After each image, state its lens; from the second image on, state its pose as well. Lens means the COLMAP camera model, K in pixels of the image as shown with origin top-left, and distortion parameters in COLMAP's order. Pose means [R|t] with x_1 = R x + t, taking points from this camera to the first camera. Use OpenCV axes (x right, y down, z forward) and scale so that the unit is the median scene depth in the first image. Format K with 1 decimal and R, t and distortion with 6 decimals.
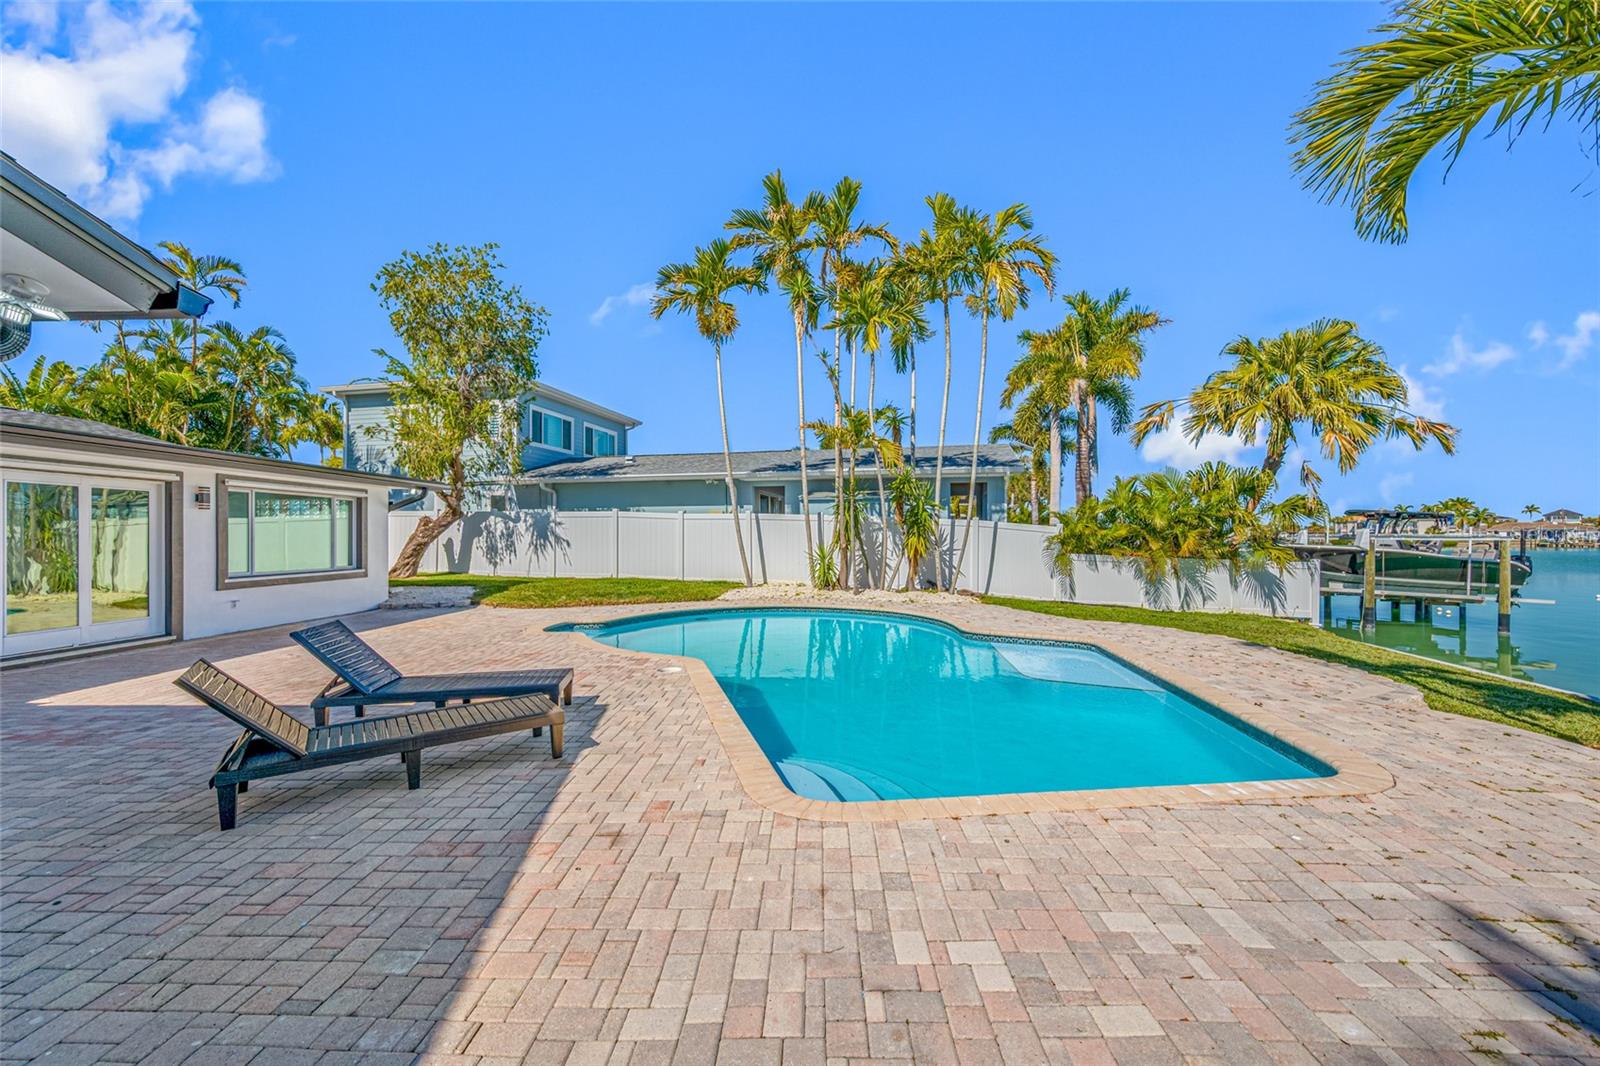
lens RADIAL K [[633.1, 0, 797.4], [0, 633.1, 533.1], [0, 0, 1]] dist [-0.001338, -0.000296]
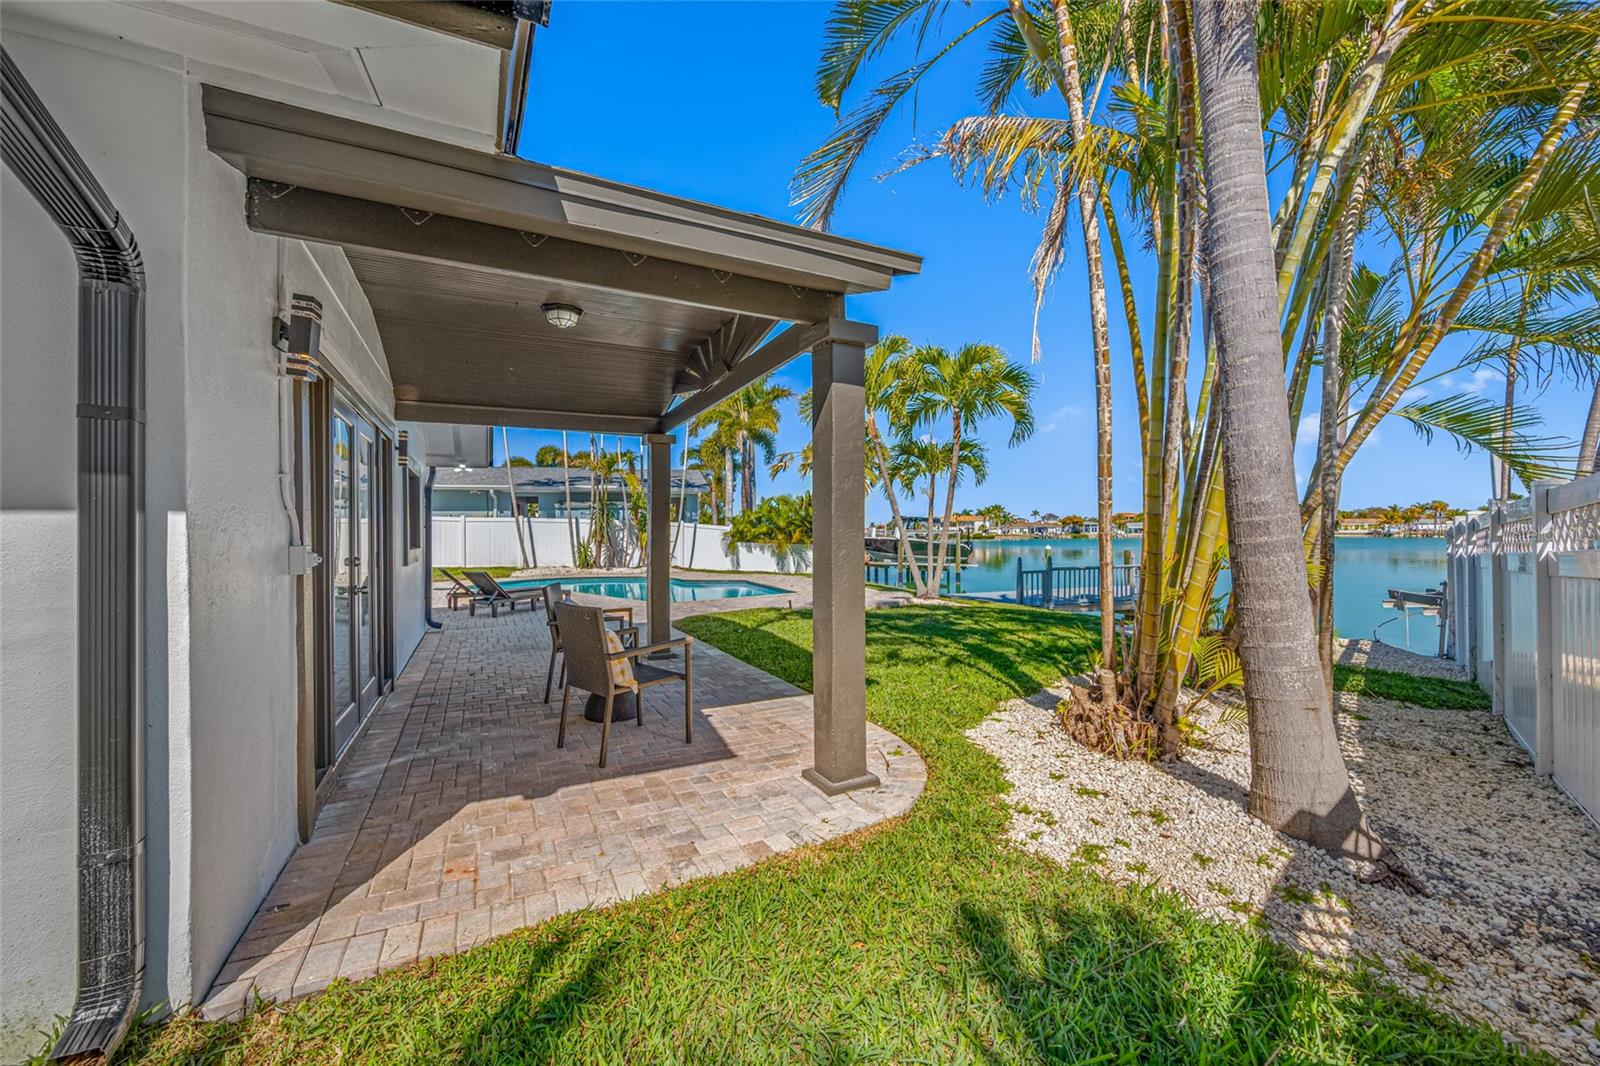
lens RADIAL K [[628.5, 0, 800.3], [0, 628.5, 526.1], [0, 0, 1]] dist [0.001043, 0.000020]
pose [[0.878775, -0.002190, 0.477231, -0.185263], [0.006872, 0.999944, -0.008065, 0.002987], [-0.477187, 0.010366, 0.878741, -0.467656]]
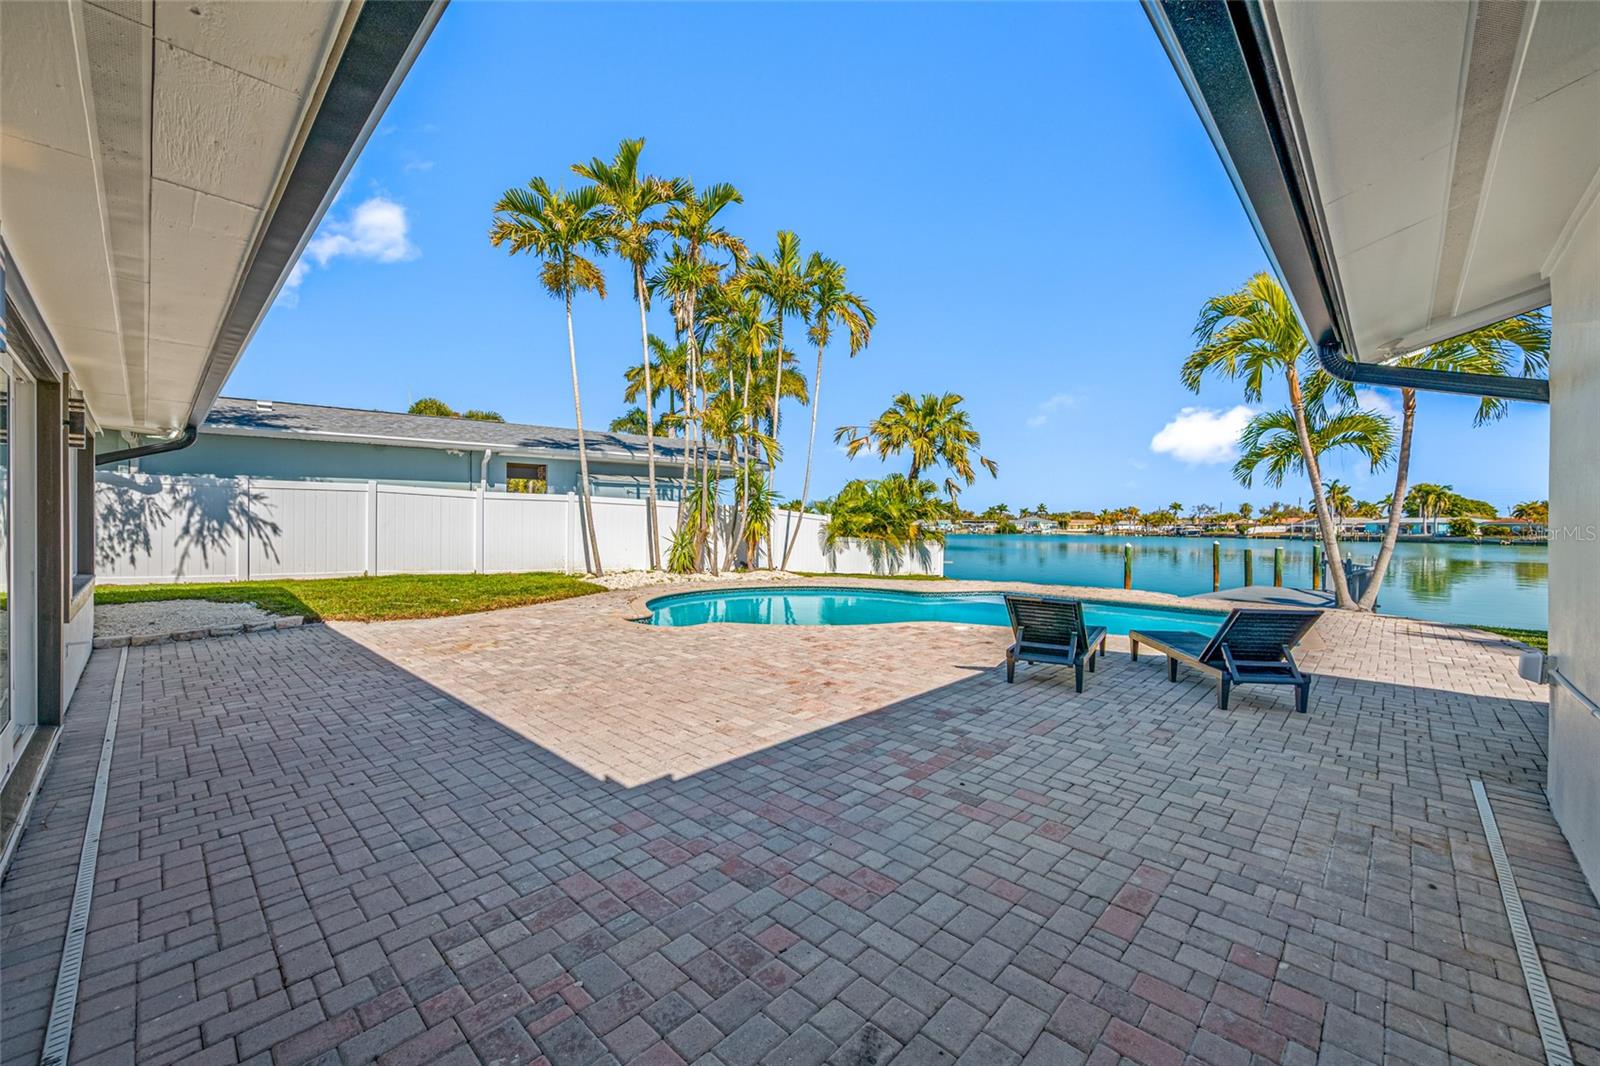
lens RADIAL K [[628.5, 0, 800.3], [0, 628.5, 526.1], [0, 0, 1]] dist [0.001043, 0.000020]
pose [[0.672385, 0.004605, 0.740187, -0.487793], [-0.010559, 0.999939, 0.003371, 0.006176], [-0.740126, -0.010082, 0.672392, 0.154019]]
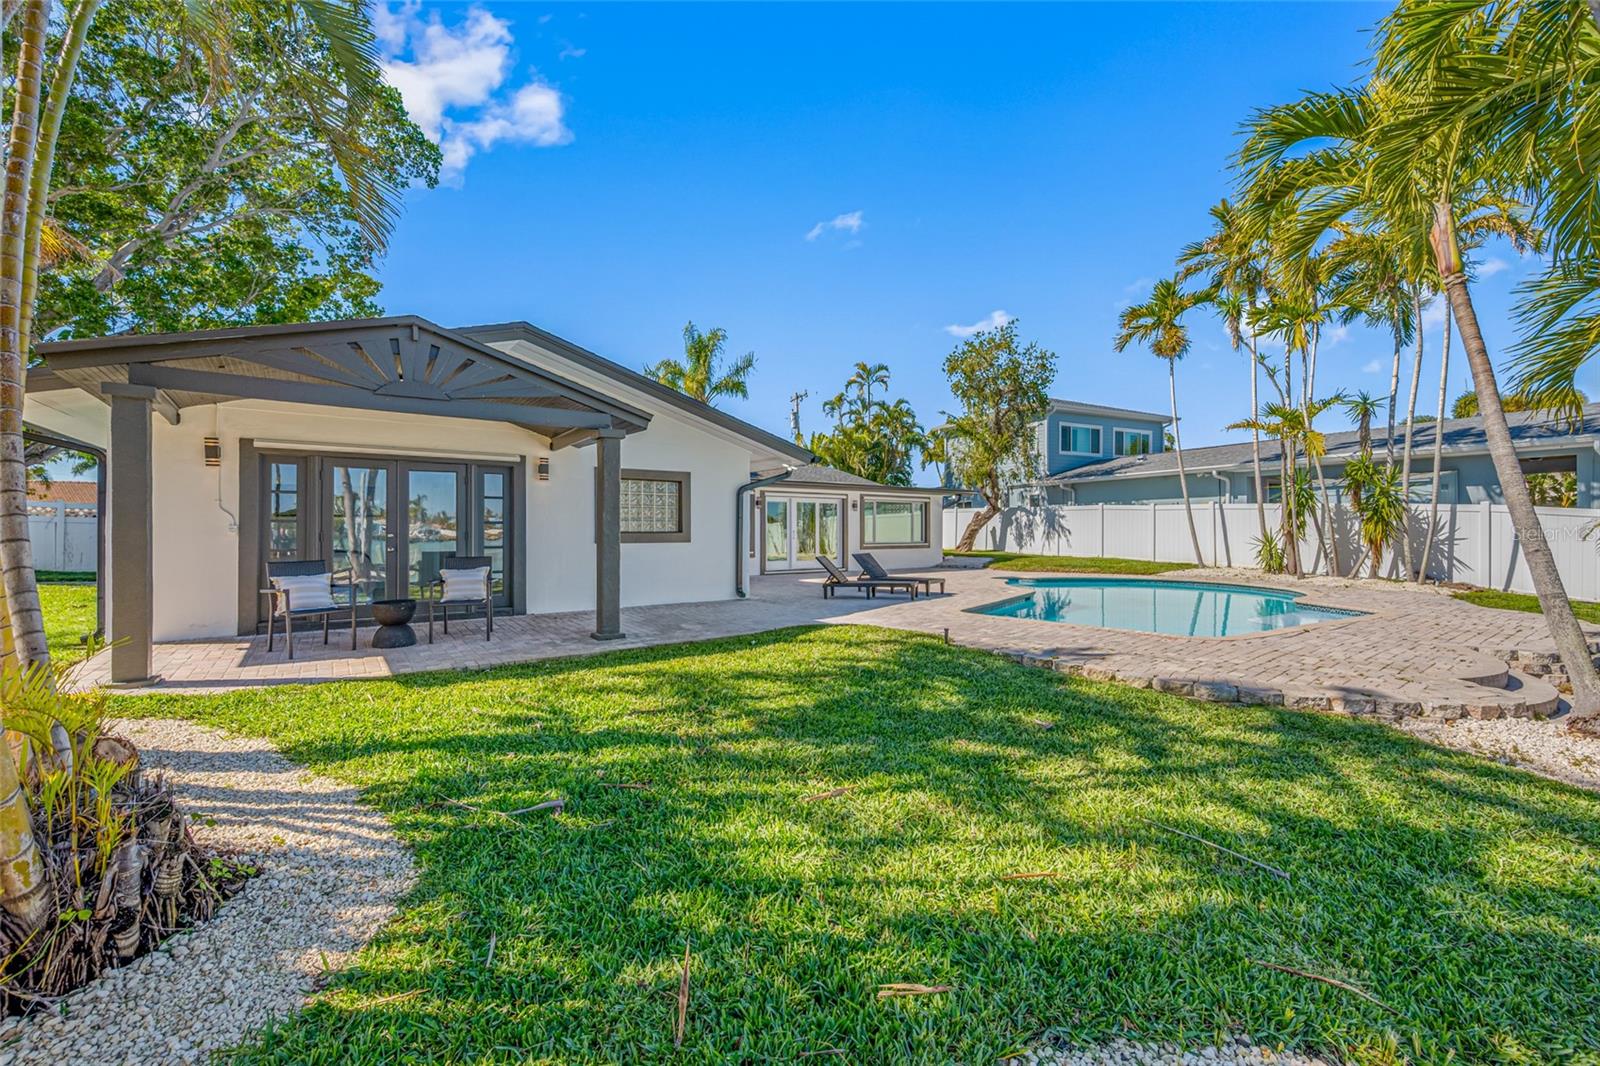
lens RADIAL K [[628.5, 0, 800.3], [0, 628.5, 526.1], [0, 0, 1]] dist [0.001043, 0.000020]
pose [[0.612689, -0.000094, -0.790324, 0.334833], [0.001256, 0.999999, 0.000854, 0.005571], [0.790323, -0.001516, 0.612689, -0.240787]]
